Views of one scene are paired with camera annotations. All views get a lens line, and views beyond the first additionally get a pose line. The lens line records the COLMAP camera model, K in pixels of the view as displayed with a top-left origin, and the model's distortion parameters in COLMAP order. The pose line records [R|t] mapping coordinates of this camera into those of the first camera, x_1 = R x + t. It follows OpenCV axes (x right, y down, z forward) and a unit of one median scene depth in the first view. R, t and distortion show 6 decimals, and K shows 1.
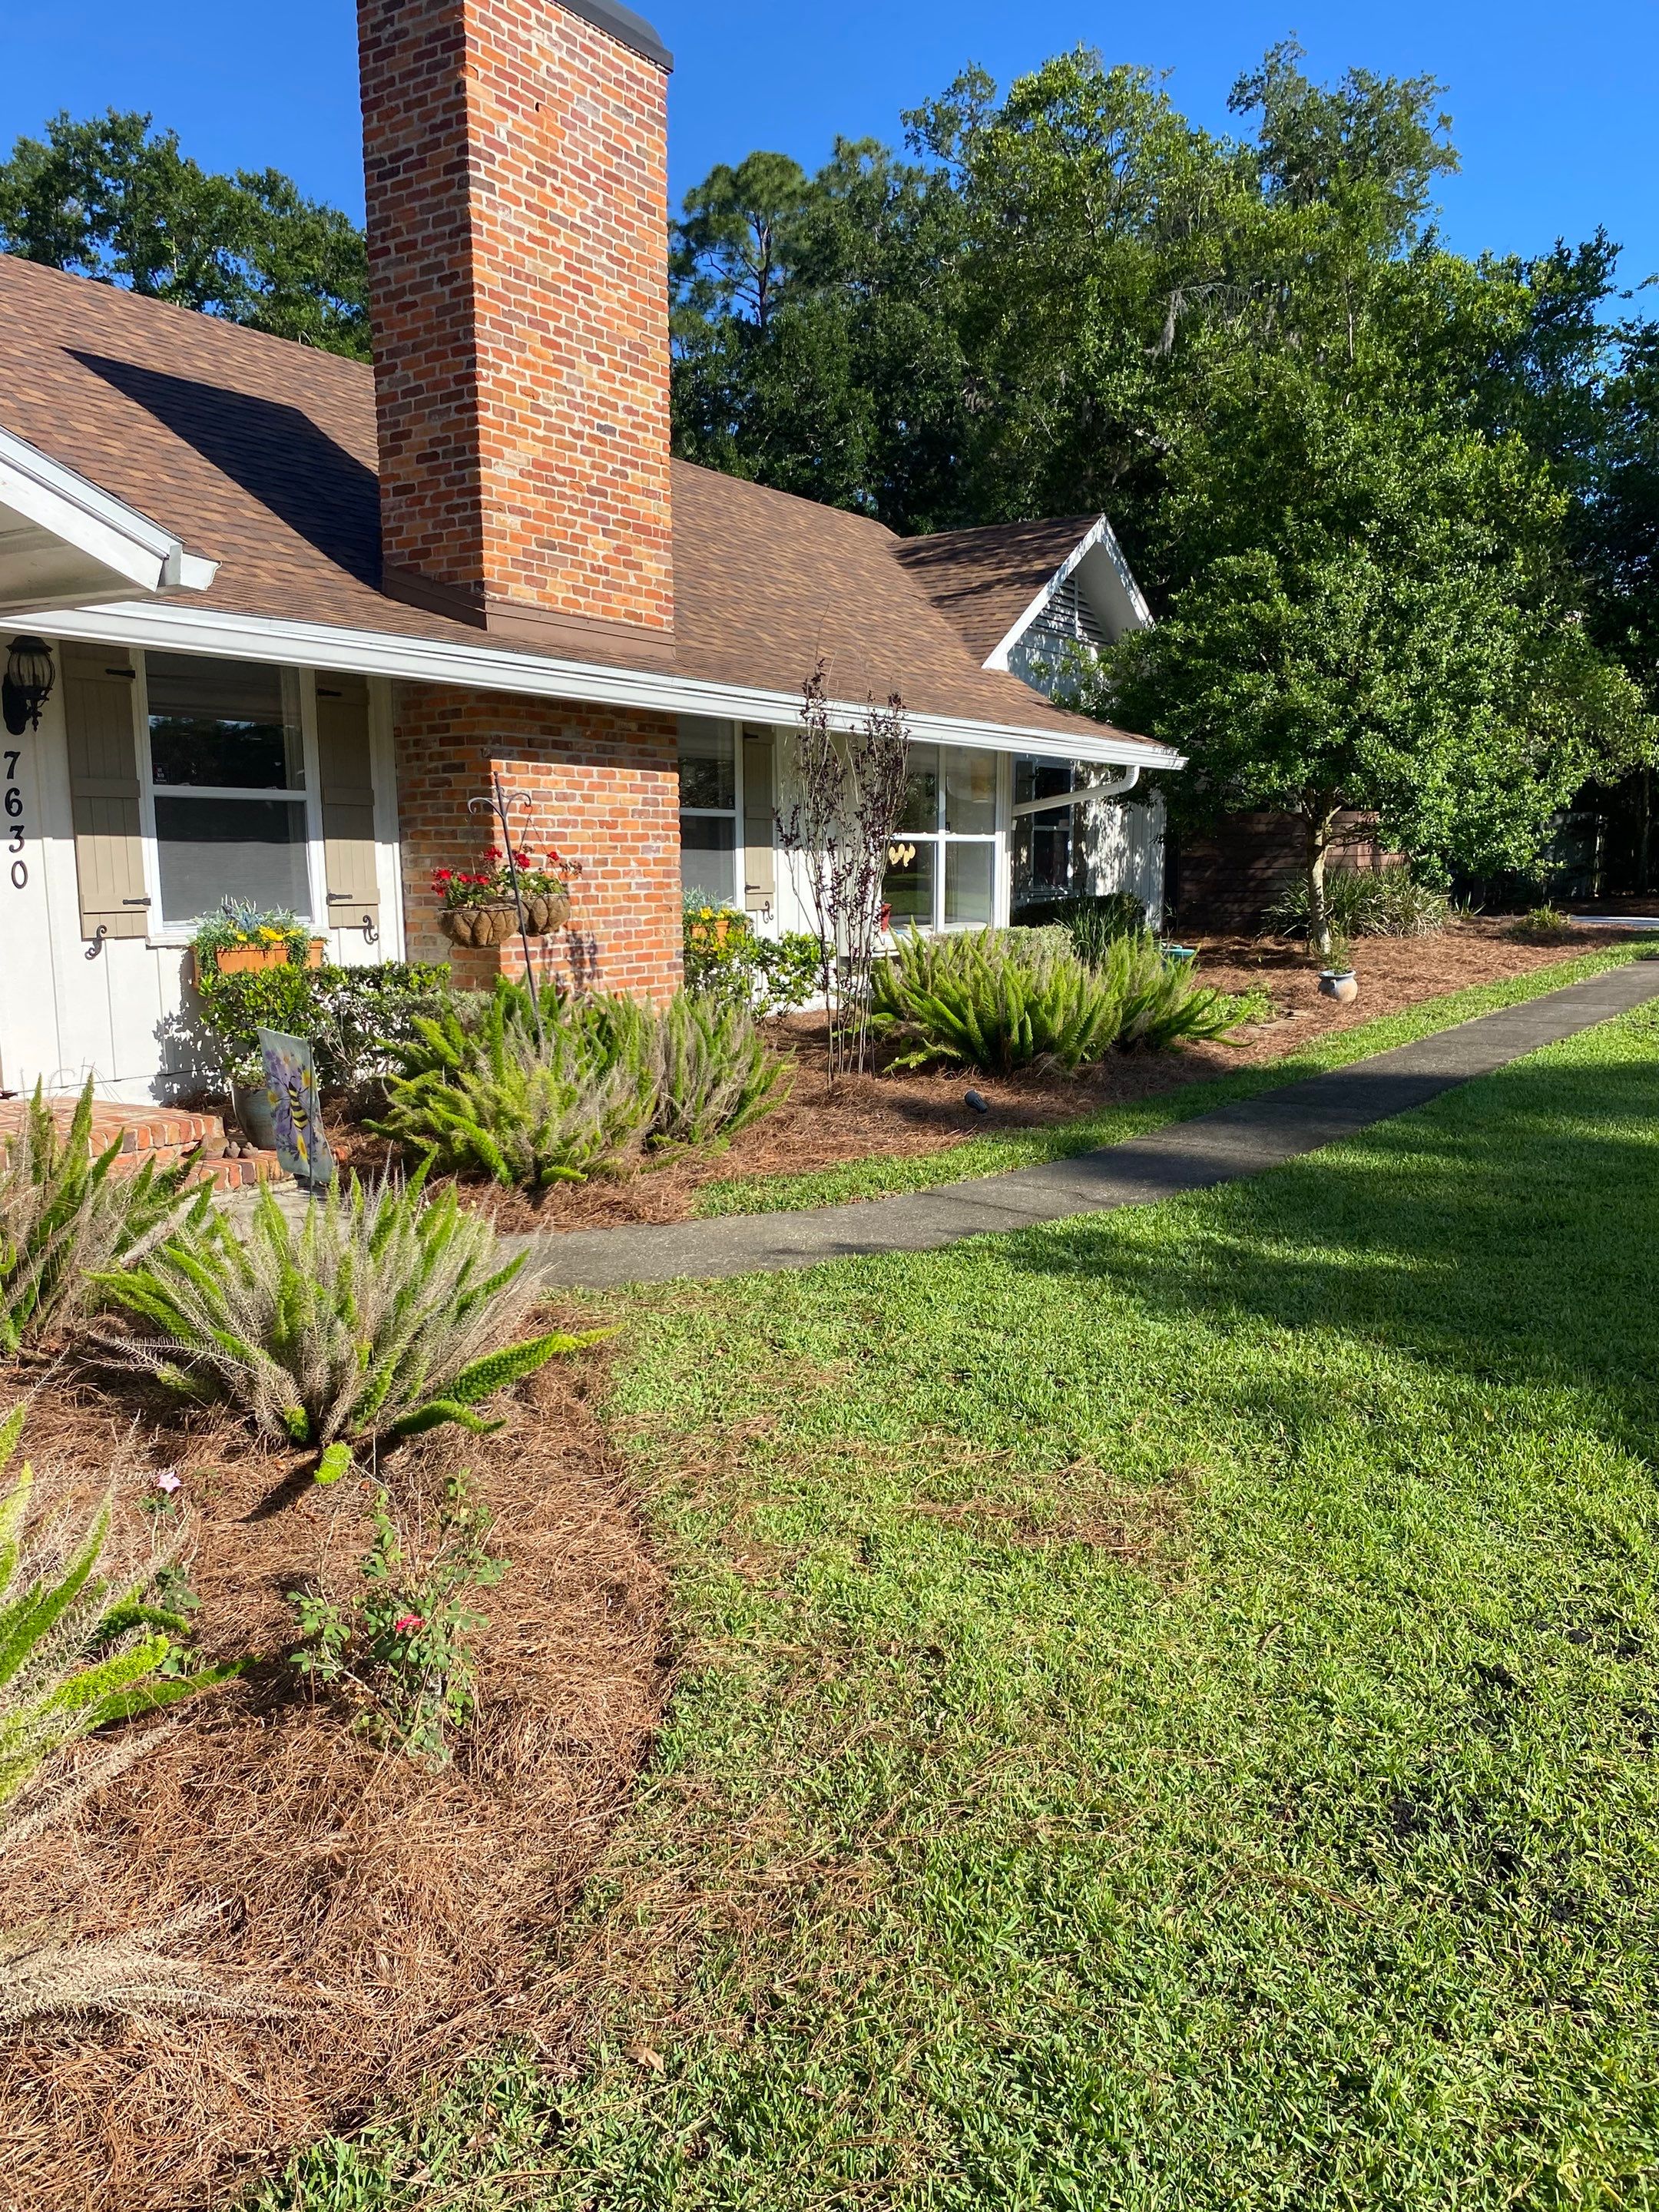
lens RADIAL K [[1708.2, 0, 820.5], [0, 1708.2, 1108.5], [0, 0, 1]] dist [0.067039, -0.106131]
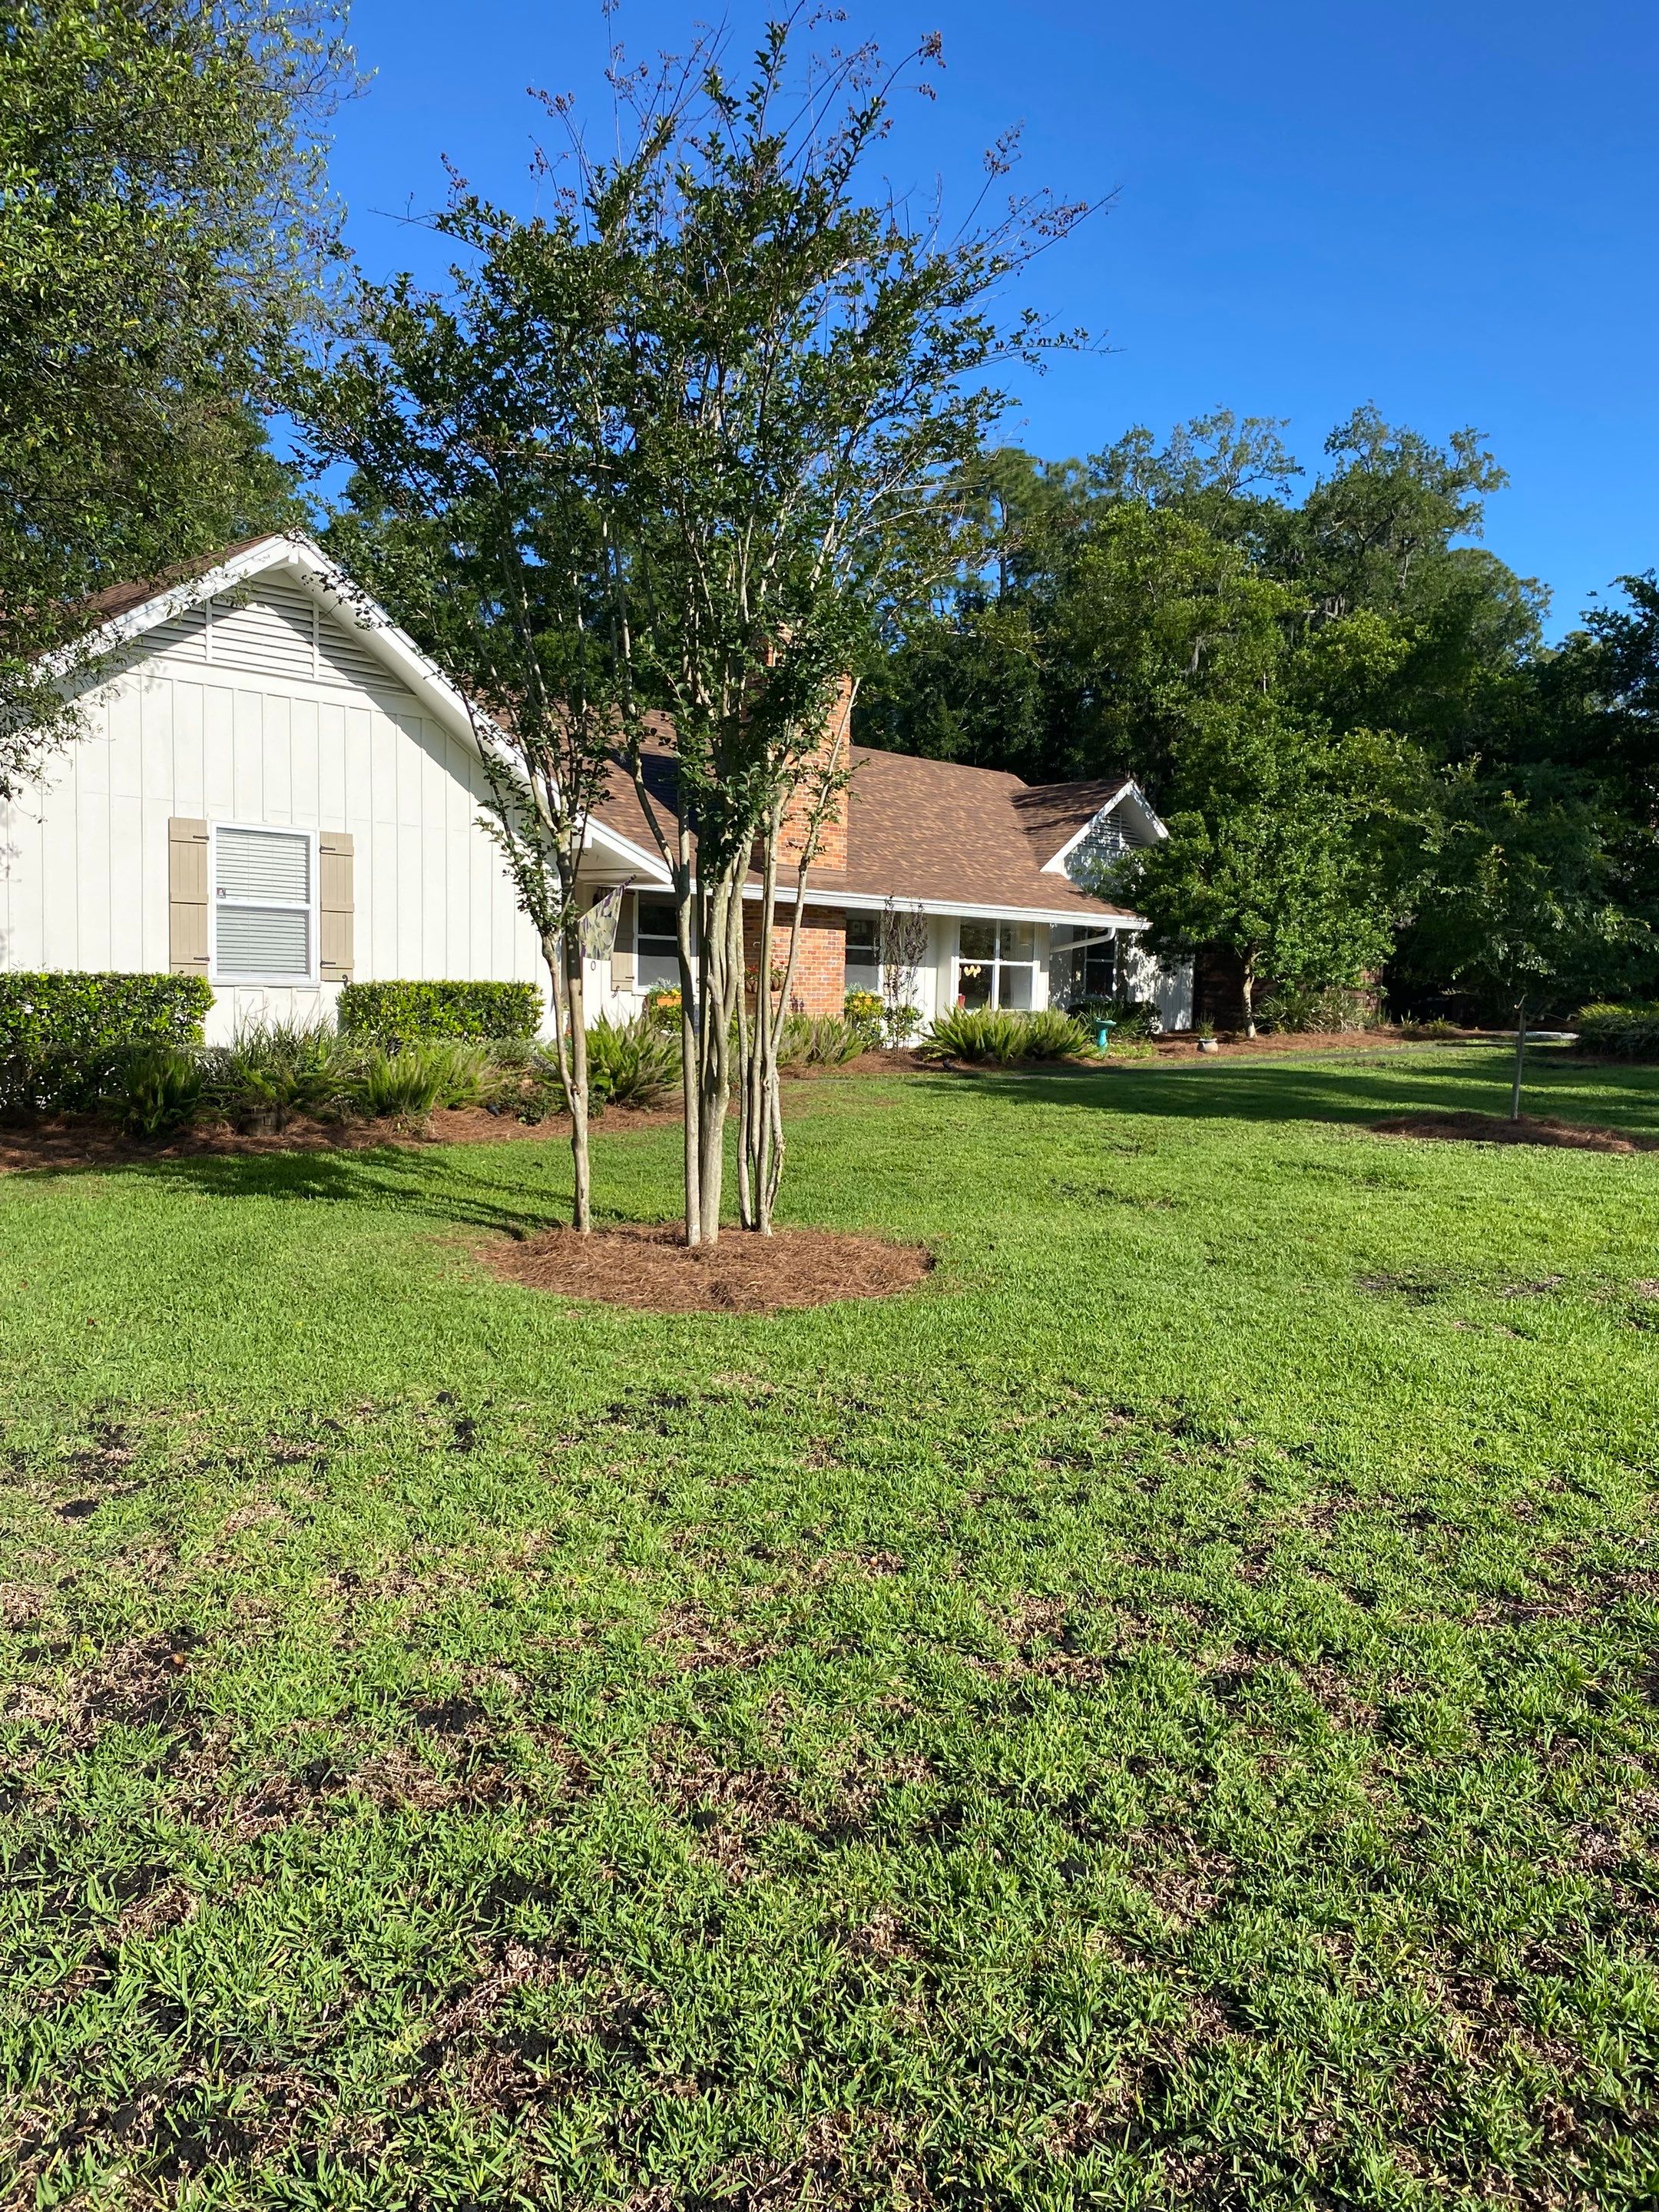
lens RADIAL K [[1668.8, 0, 809.6], [0, 1668.8, 1109.2], [0, 0, 1]] dist [0.114322, -0.350777]
pose [[0.985295, 0.036900, -0.166827, 0.163238], [-0.049043, 0.996392, -0.069261, 0.128713], [0.163669, 0.076425, 0.983550, -0.767481]]
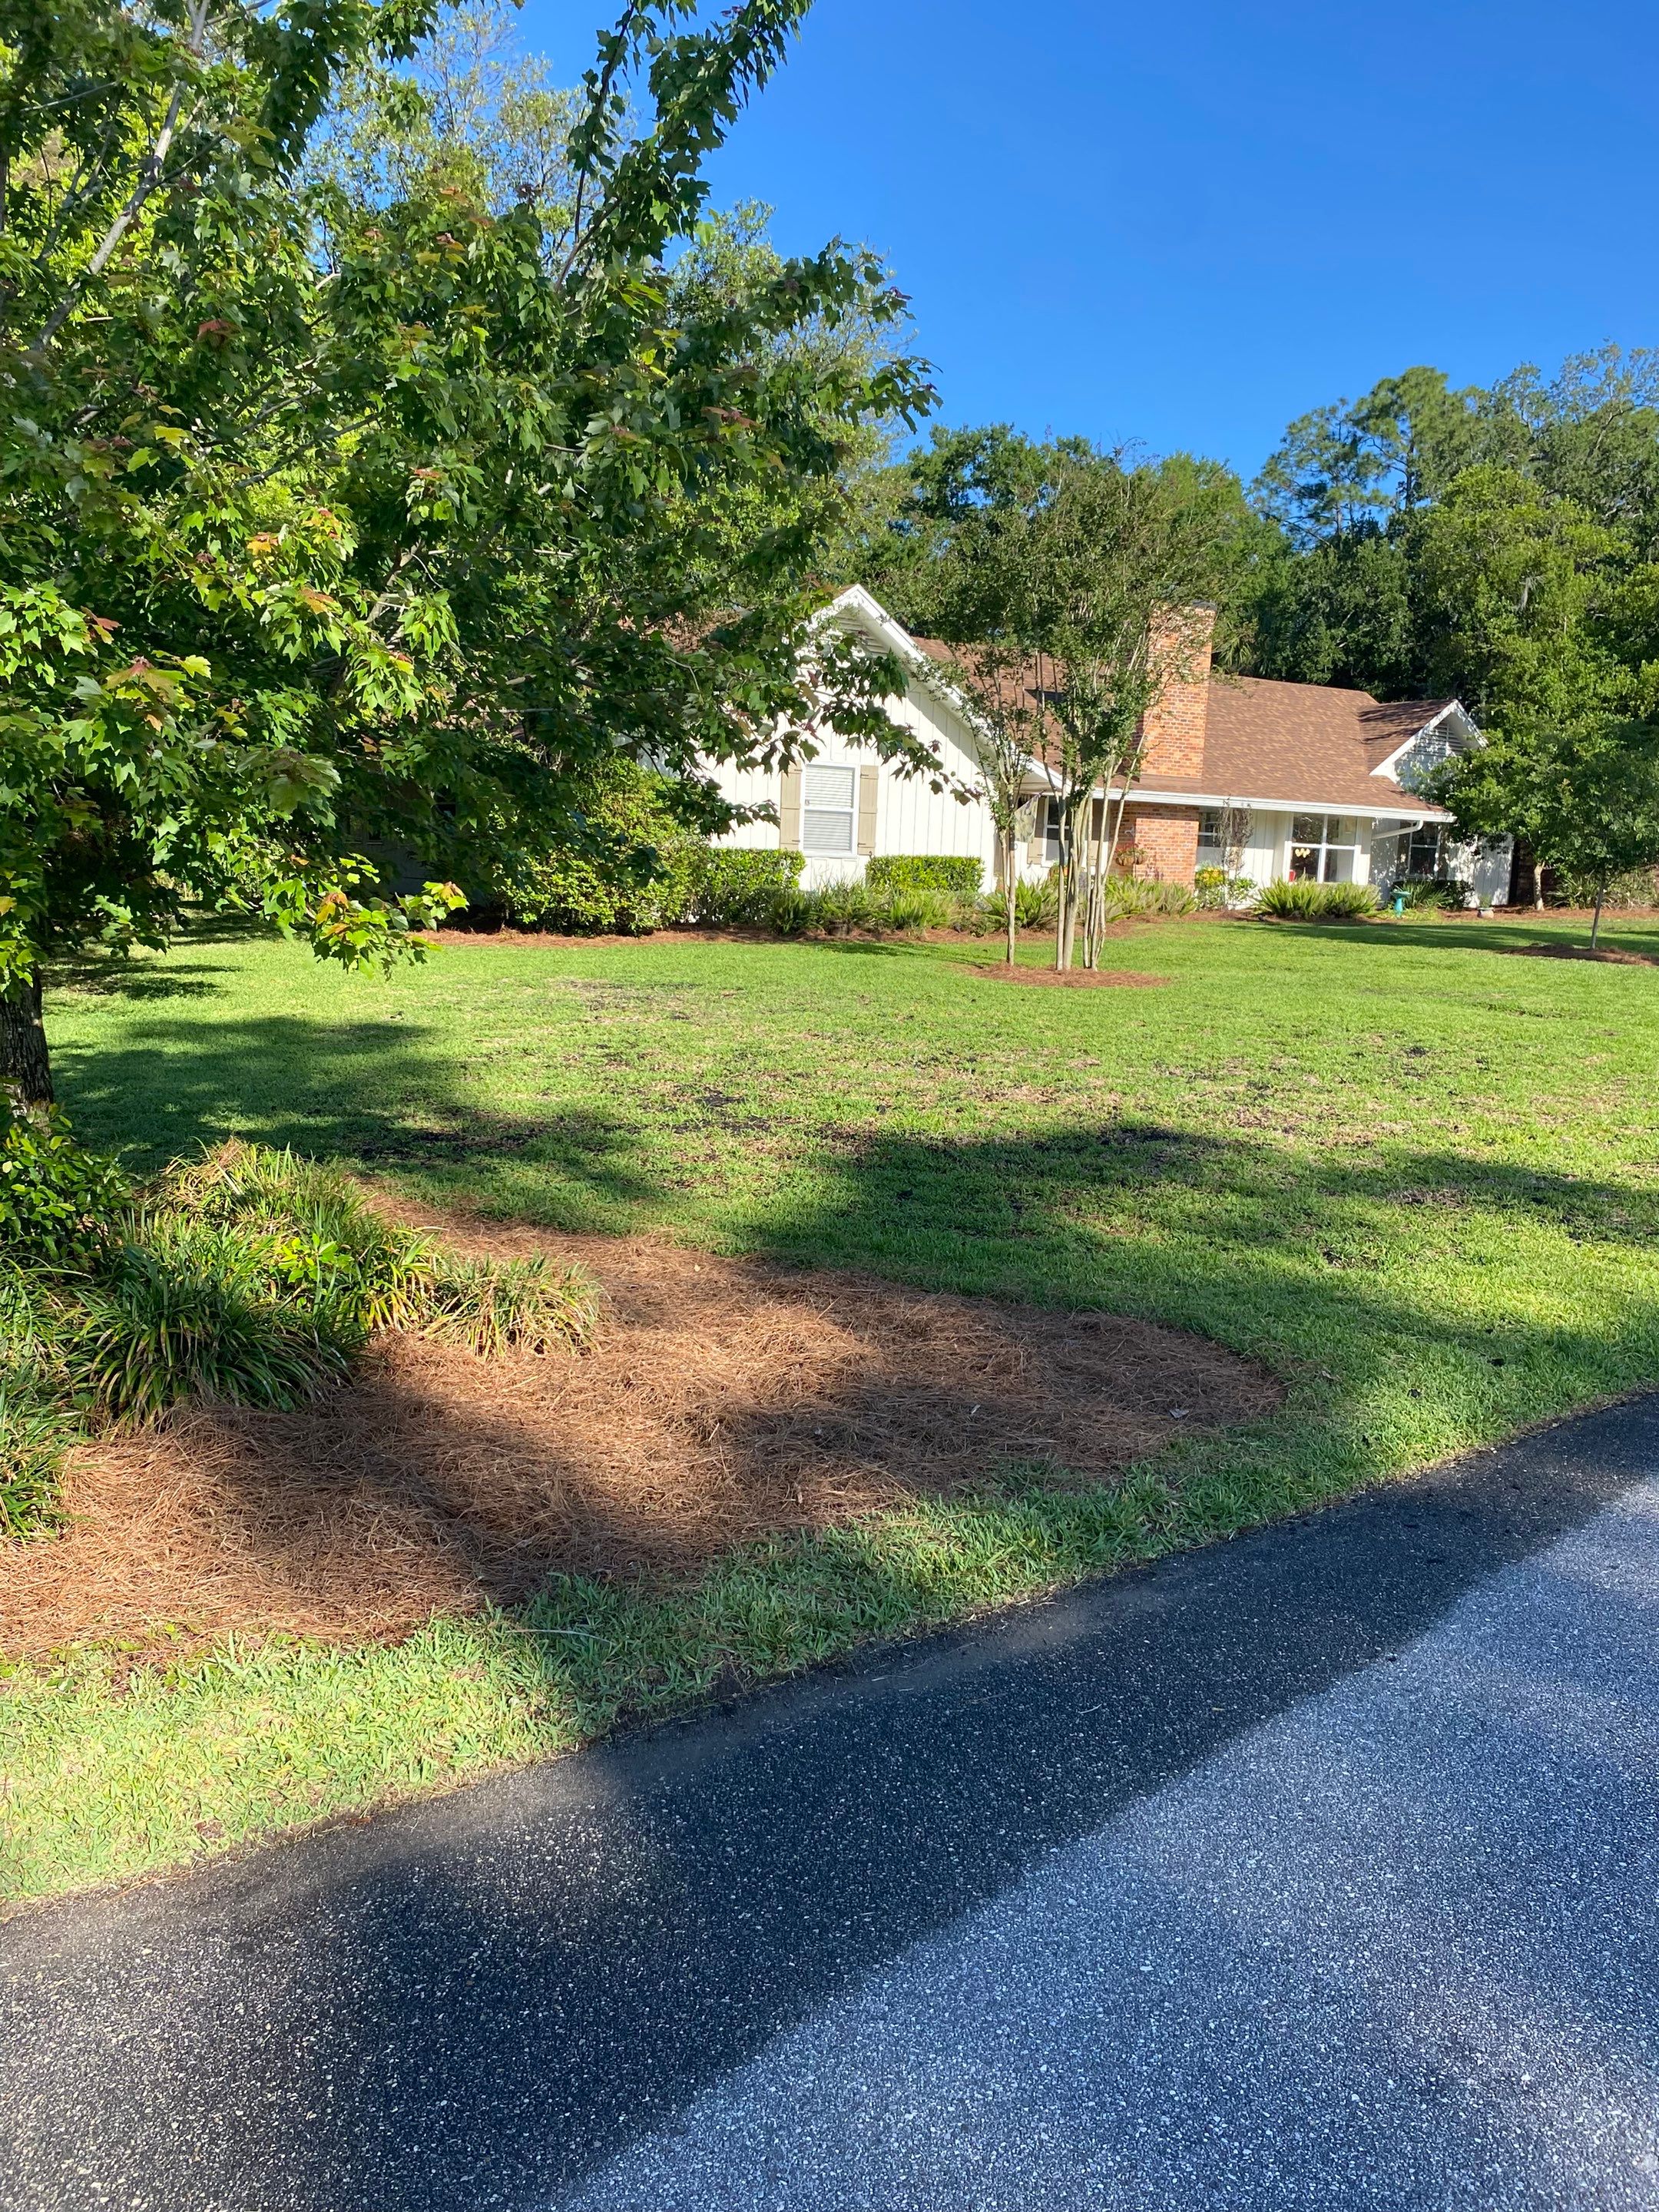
lens RADIAL K [[1640.2, 0, 787.1], [0, 1640.2, 1105.2], [0, 0, 1]] dist [0.032775, -0.064470]
pose [[0.907624, 0.096906, -0.408445, 0.342636], [-0.097351, 0.995054, 0.019754, 0.223052], [0.408339, 0.021833, 0.912569, -1.368069]]
